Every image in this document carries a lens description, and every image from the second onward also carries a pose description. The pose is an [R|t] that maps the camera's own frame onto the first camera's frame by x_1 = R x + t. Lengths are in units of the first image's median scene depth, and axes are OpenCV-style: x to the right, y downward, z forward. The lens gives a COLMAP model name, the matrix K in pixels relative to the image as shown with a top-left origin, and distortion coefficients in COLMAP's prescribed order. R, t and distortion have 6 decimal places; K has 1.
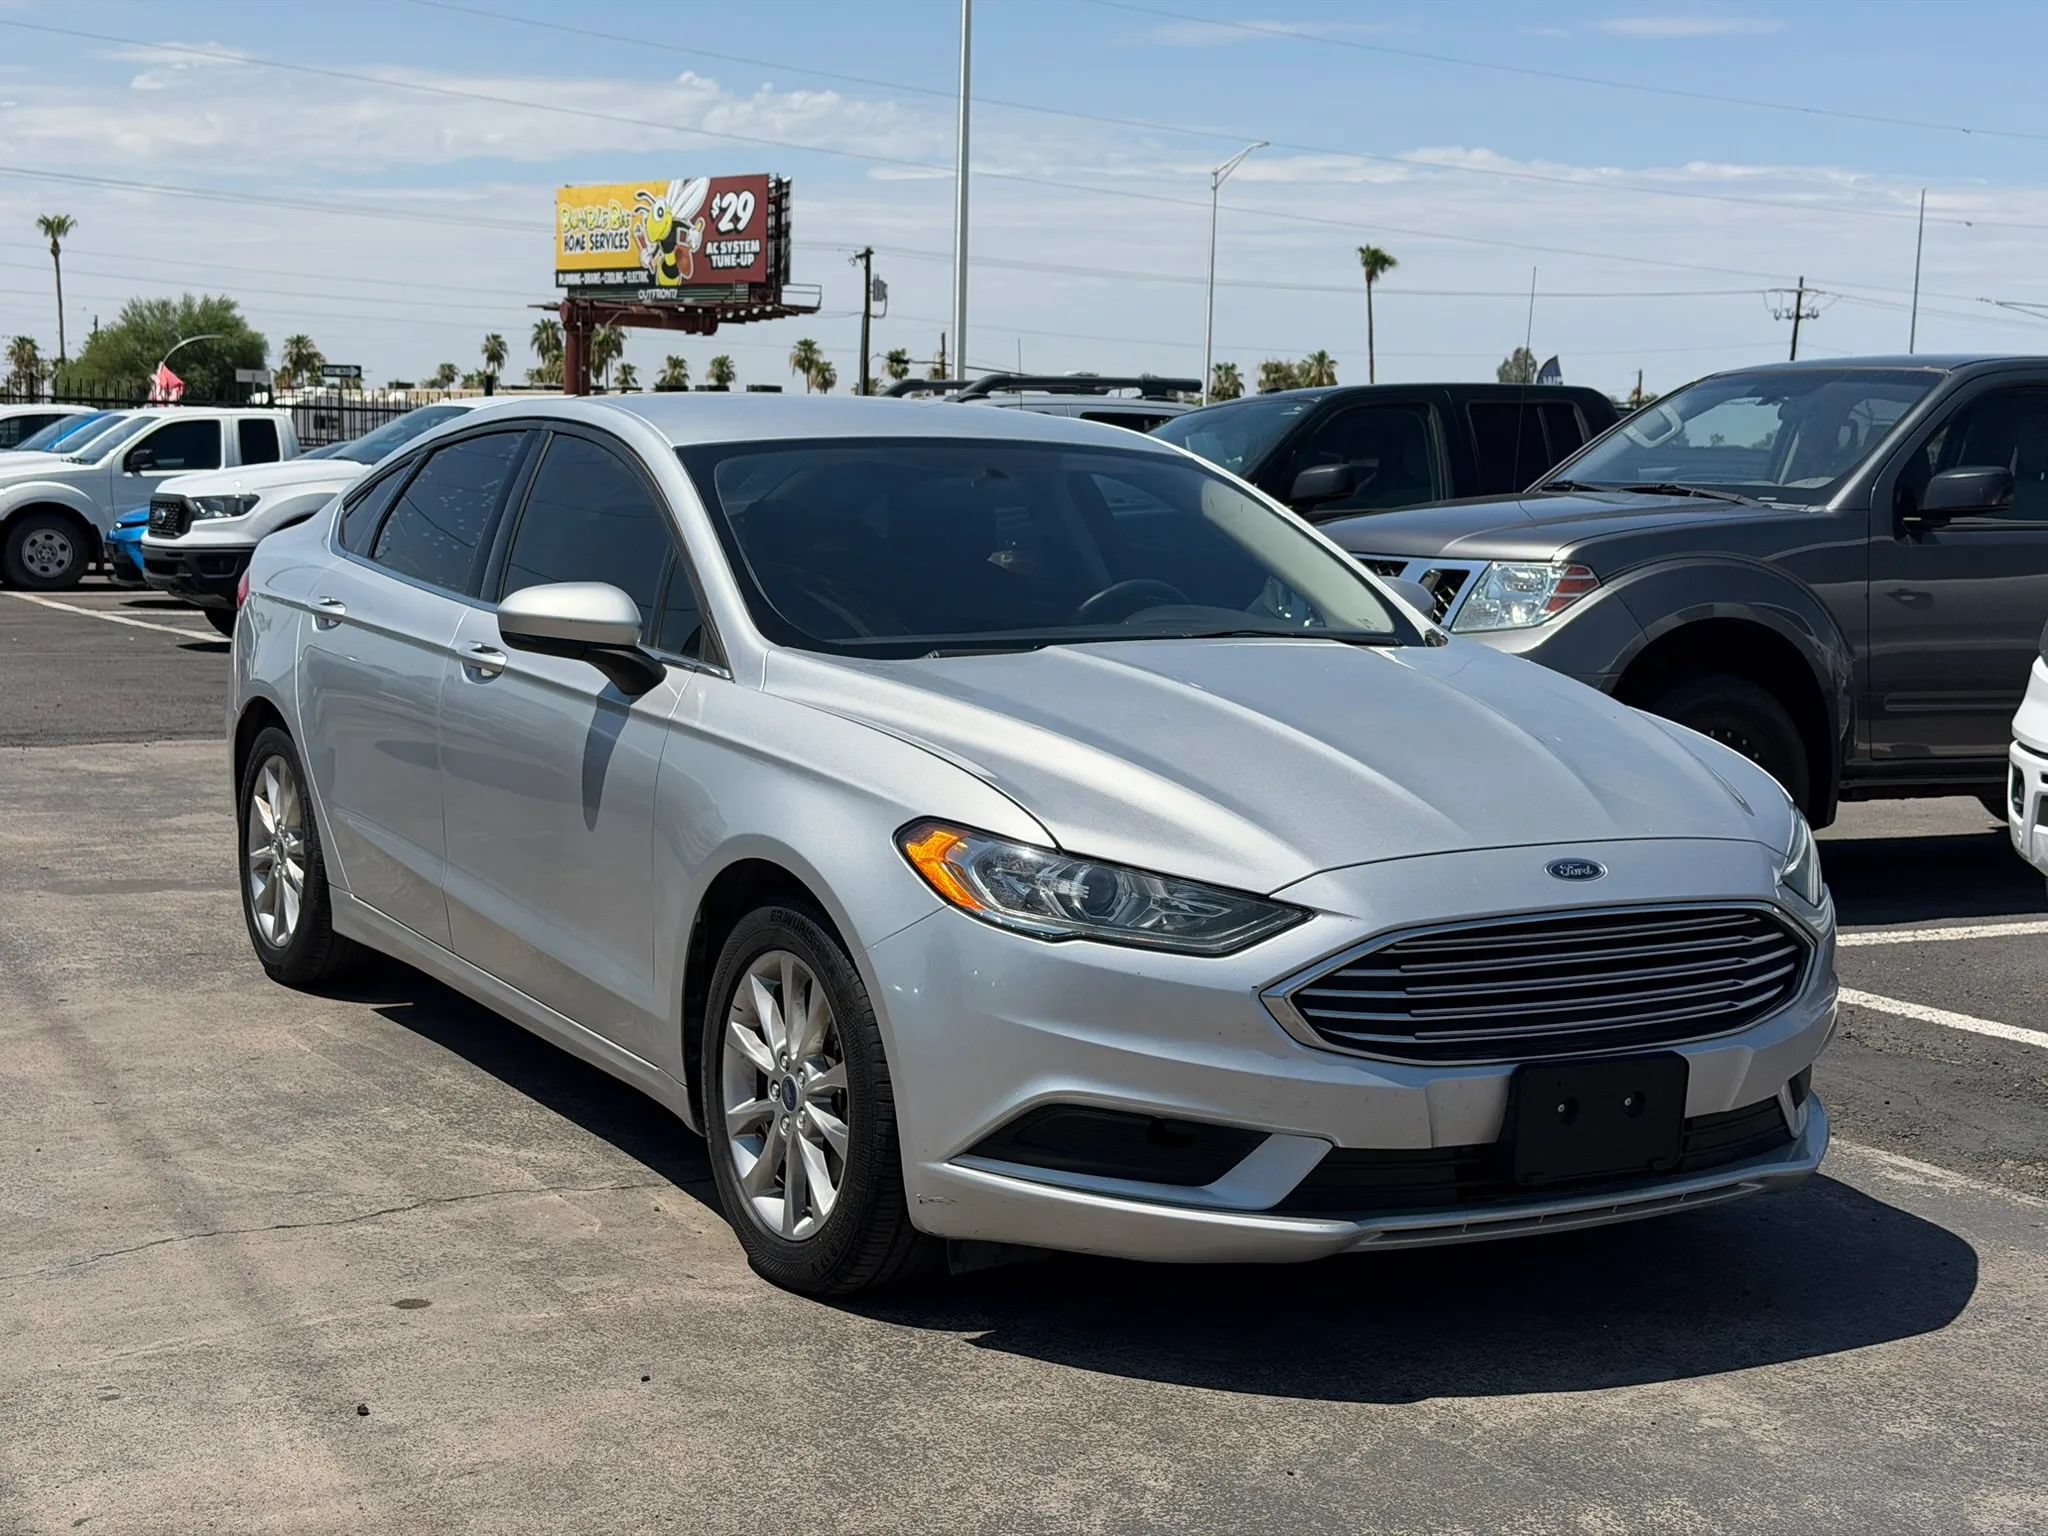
lens RADIAL K [[2753.2, 0, 1024.0], [0, 2753.2, 768.0], [0, 0, 1]] dist [0.191339, -0.342371]
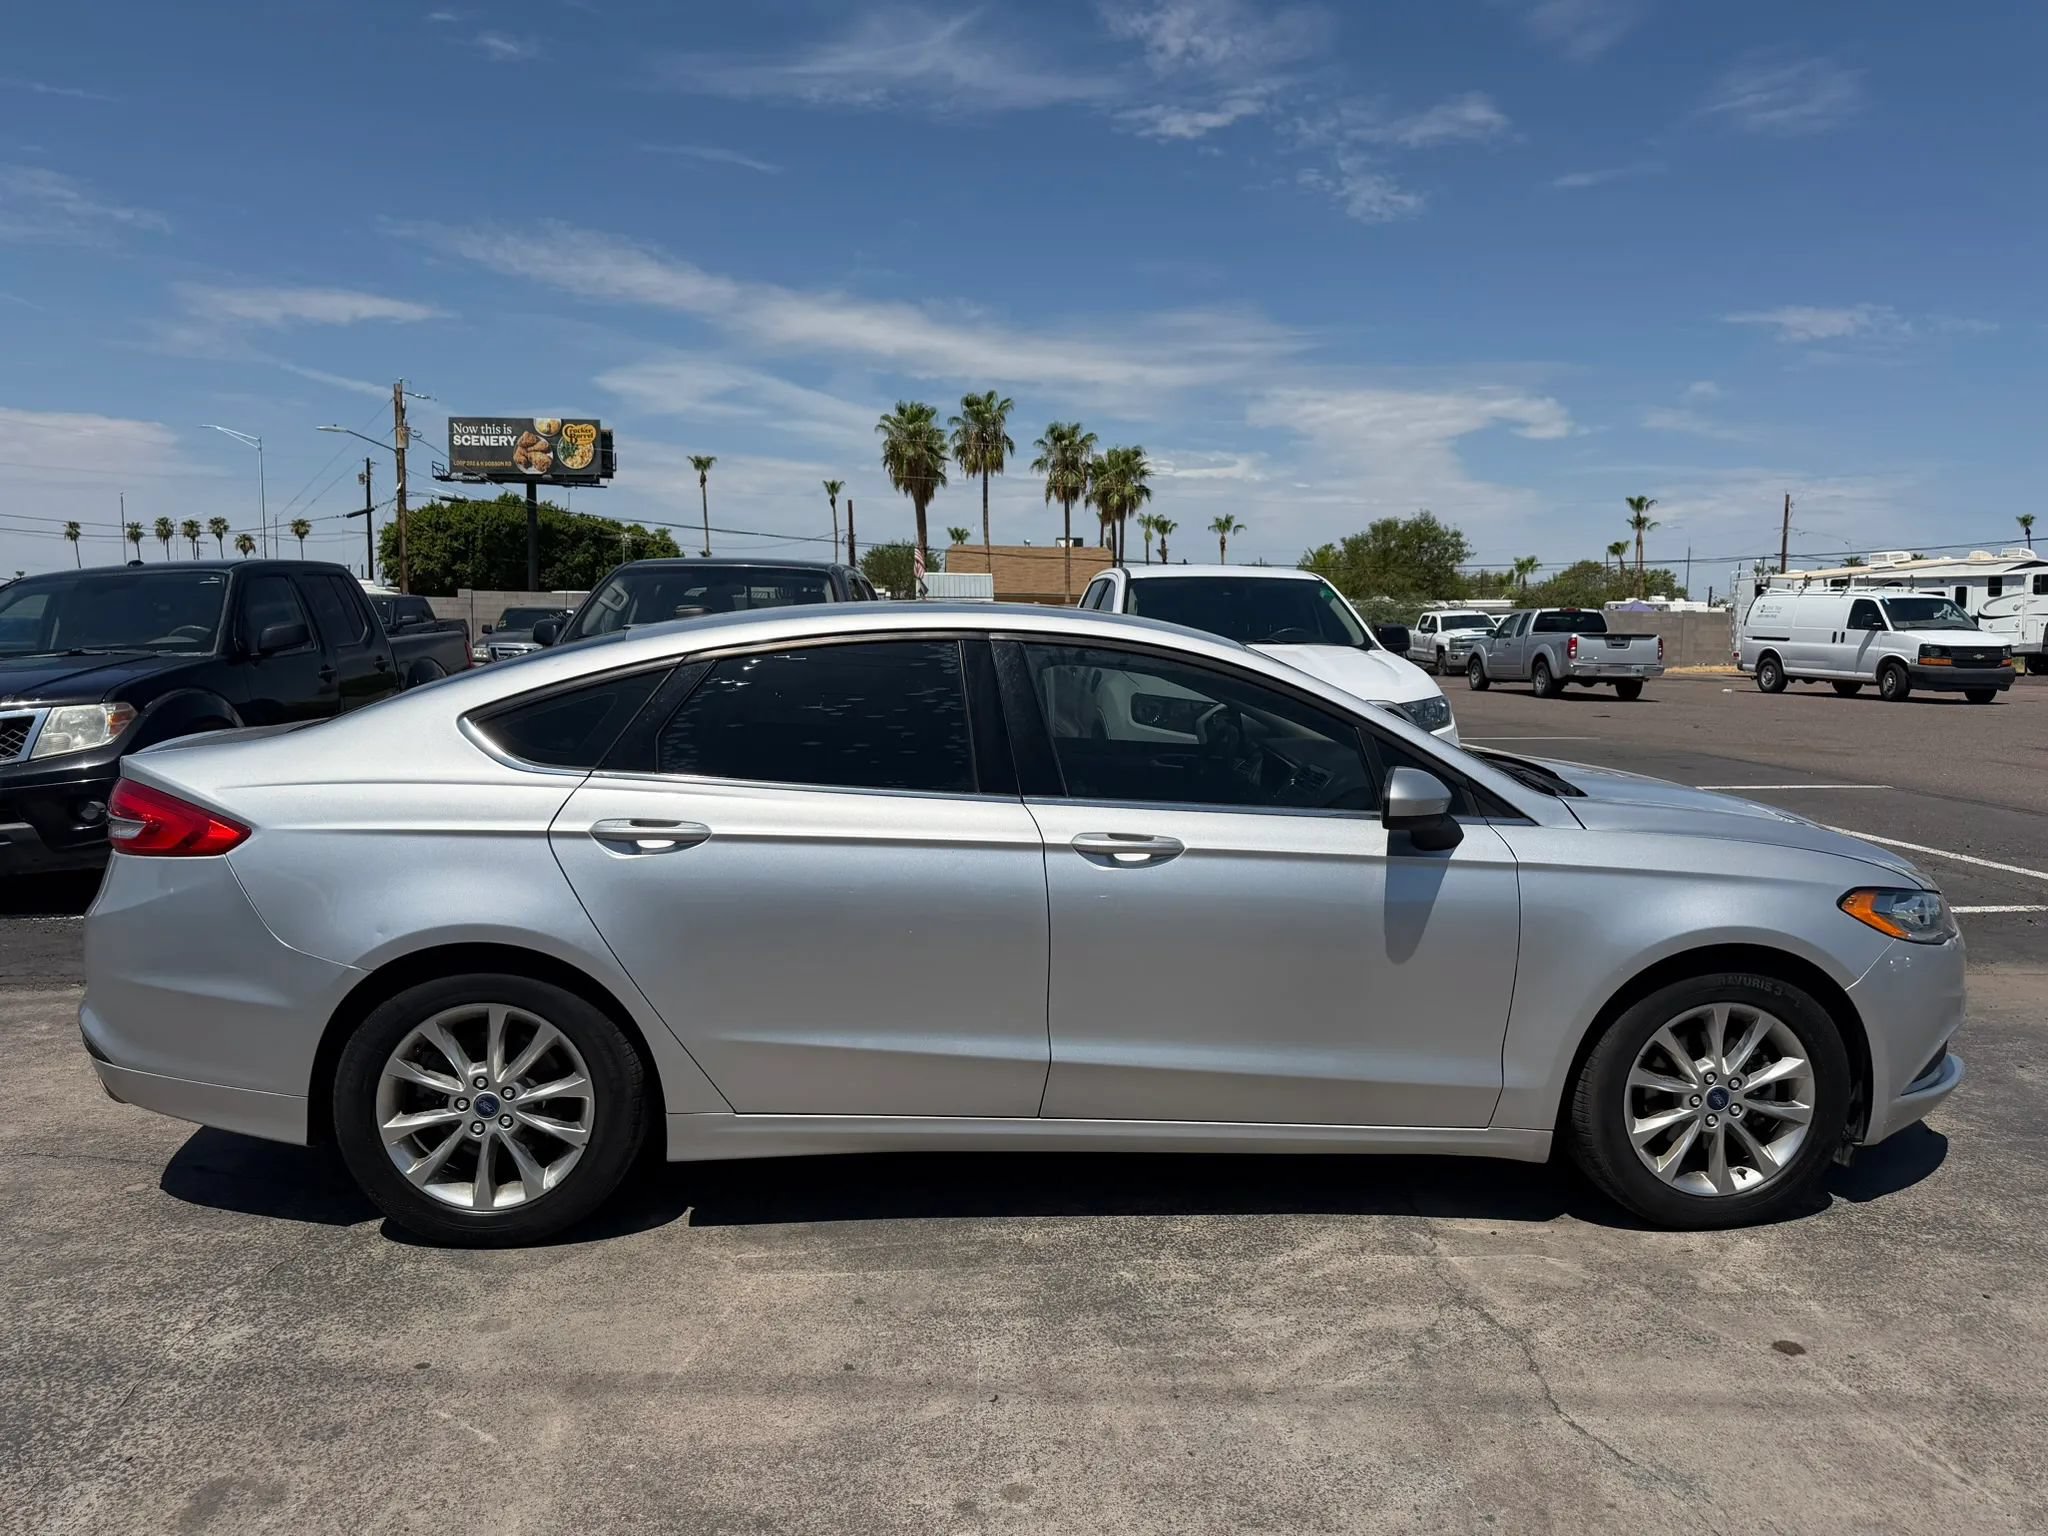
lens RADIAL K [[1427.9, 0, 990.5], [0, 1427.9, 765.2], [0, 0, 1]] dist [0.001099, -0.002227]
pose [[0.465154, -0.112623, 0.878036, -0.710598], [0.099411, 0.992245, 0.074608, -0.118447], [-0.879630, 0.052582, 0.472743, 0.766892]]
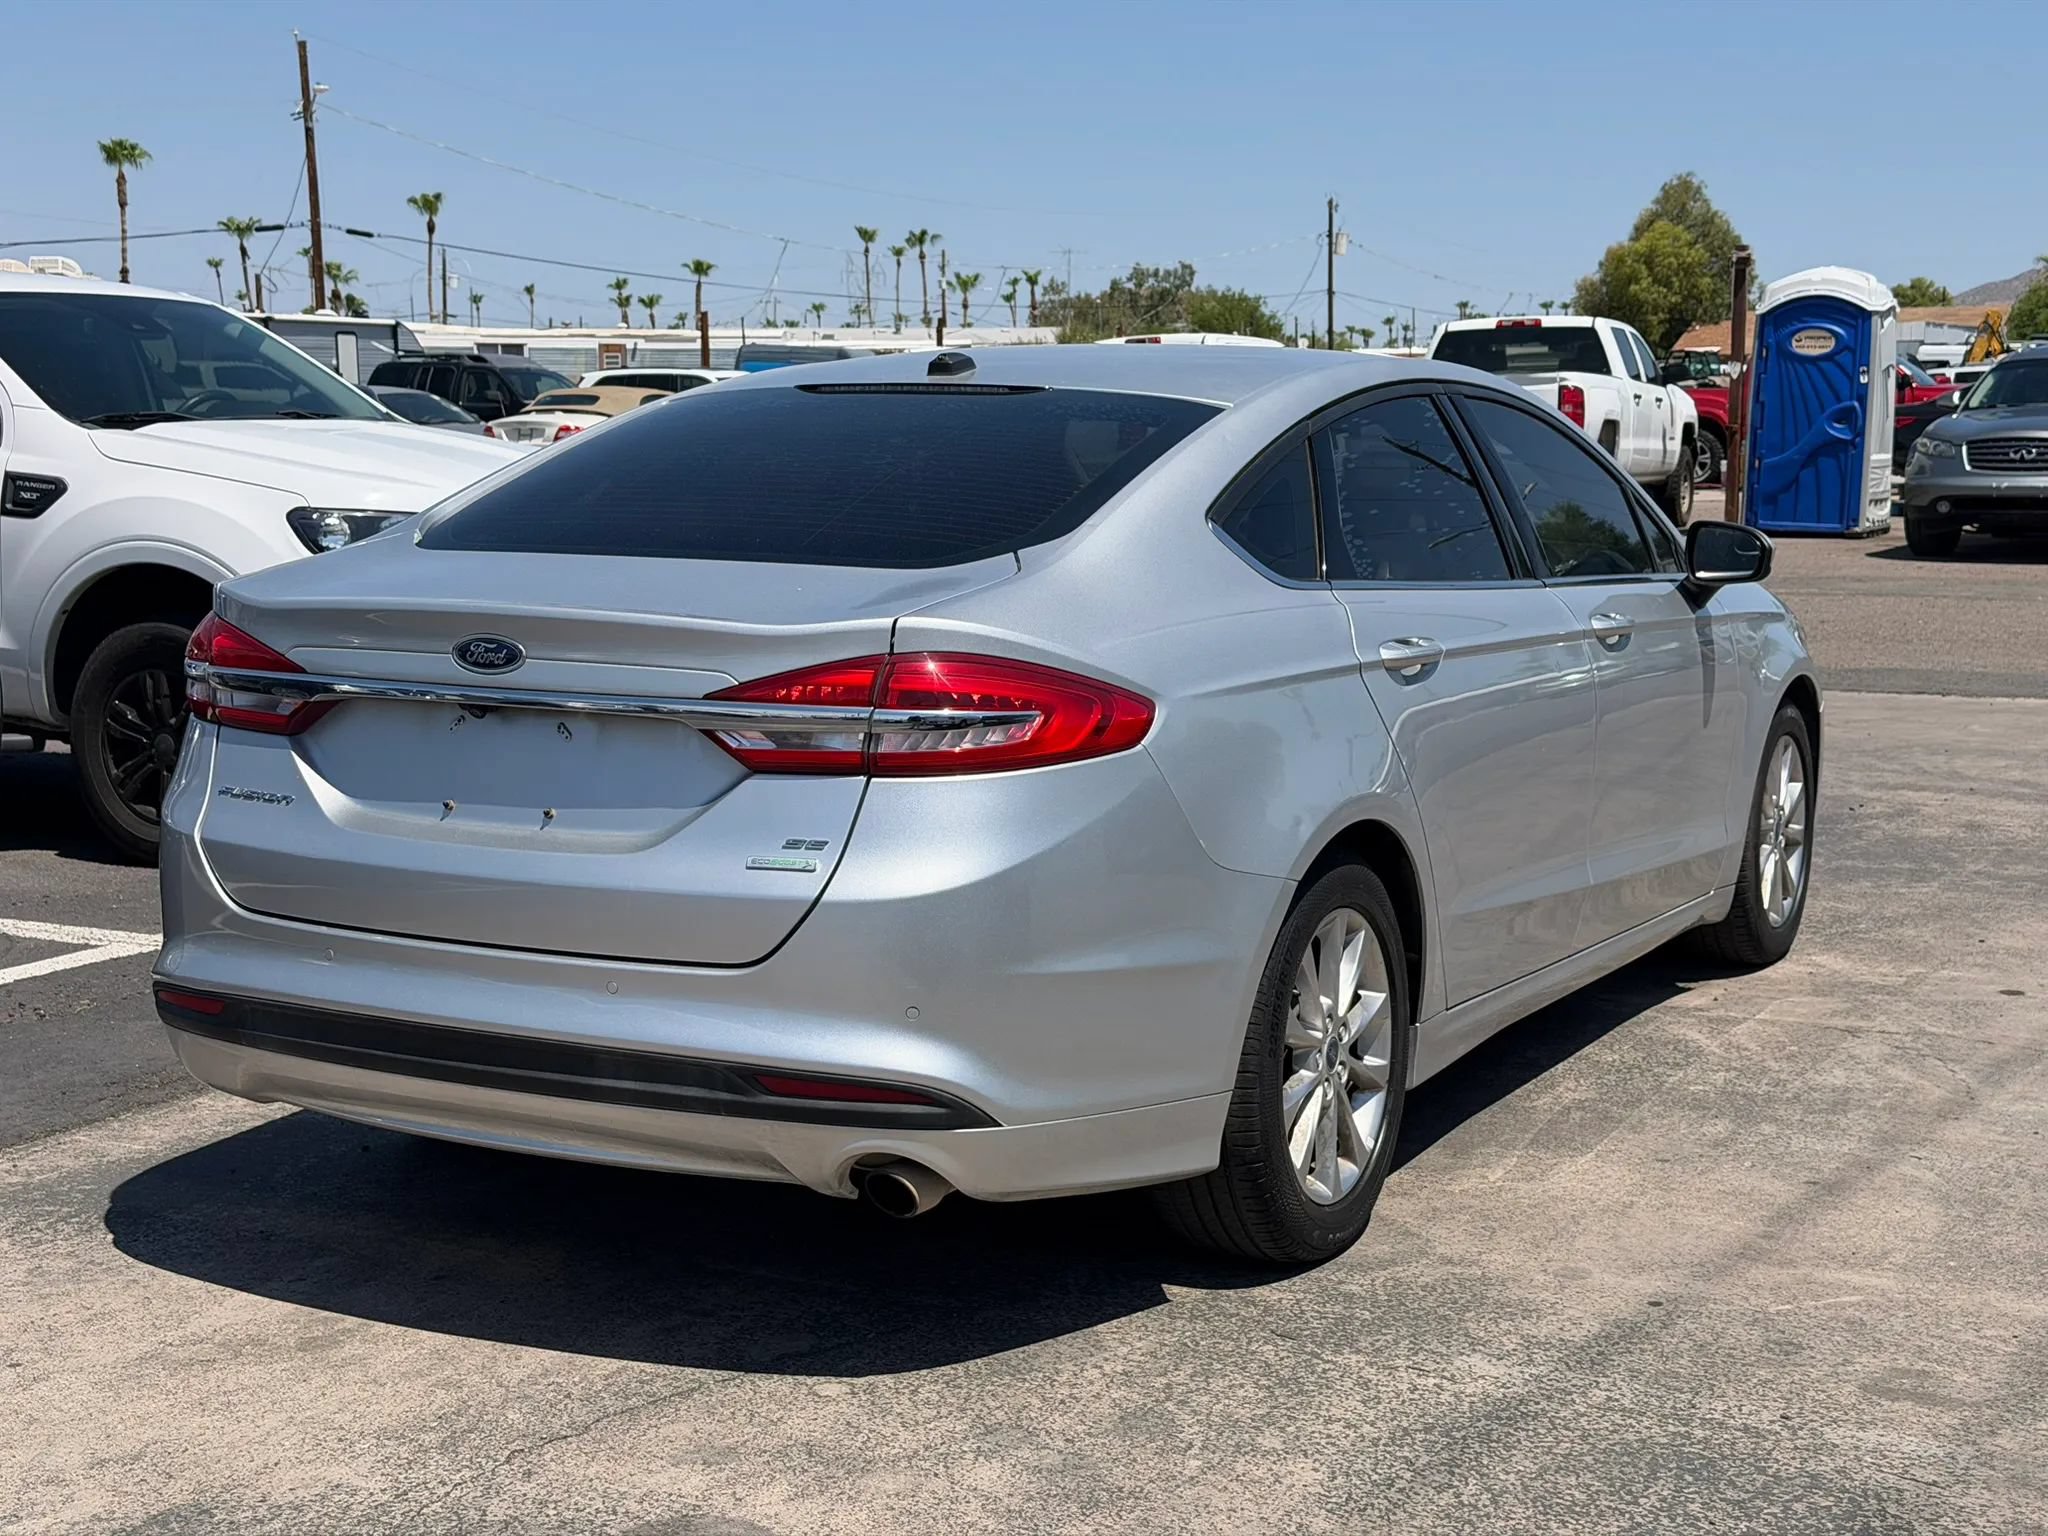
lens RADIAL K [[2860.8, 0, 981.9], [0, 2860.8, 771.2], [0, 0, 1]] dist [0.159665, -0.190507]
pose [[-0.496976, -0.135506, 0.857119, -0.951603], [0.084311, 0.975519, 0.203110, -0.211136], [-0.863659, 0.173205, -0.473385, 1.662915]]
